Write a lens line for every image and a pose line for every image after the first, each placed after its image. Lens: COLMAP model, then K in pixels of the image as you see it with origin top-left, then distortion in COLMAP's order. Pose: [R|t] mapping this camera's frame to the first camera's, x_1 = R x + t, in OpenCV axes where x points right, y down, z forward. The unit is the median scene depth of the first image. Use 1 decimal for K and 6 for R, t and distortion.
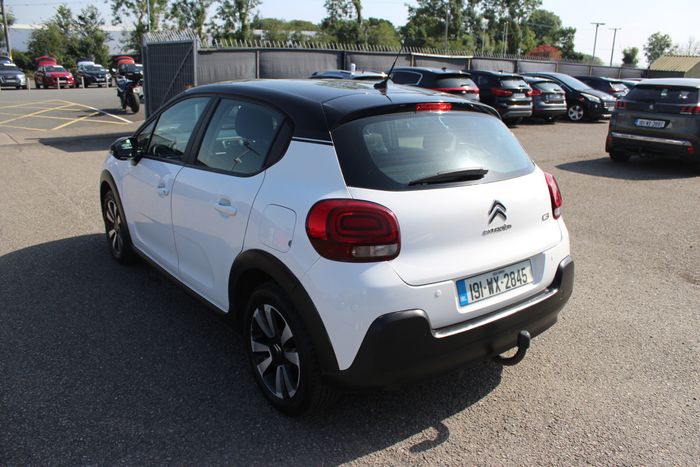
lens RADIAL K [[566.7, 0, 358.5], [0, 566.7, 235.7], [0, 0, 1]] dist [-0.158639, 0.140192]
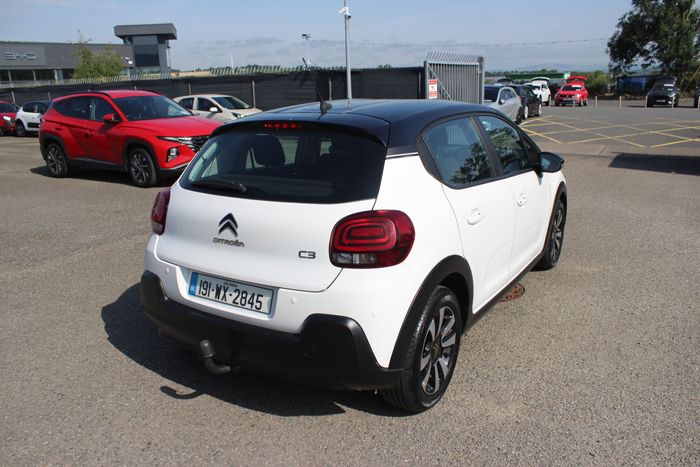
lens RADIAL K [[566.7, 0, 358.5], [0, 566.7, 235.7], [0, 0, 1]] dist [-0.158639, 0.140192]
pose [[0.350676, 0.207276, -0.913270, 1.279834], [-0.236964, 0.963103, 0.127597, -0.212466], [0.906021, 0.171667, 0.386854, 0.805751]]
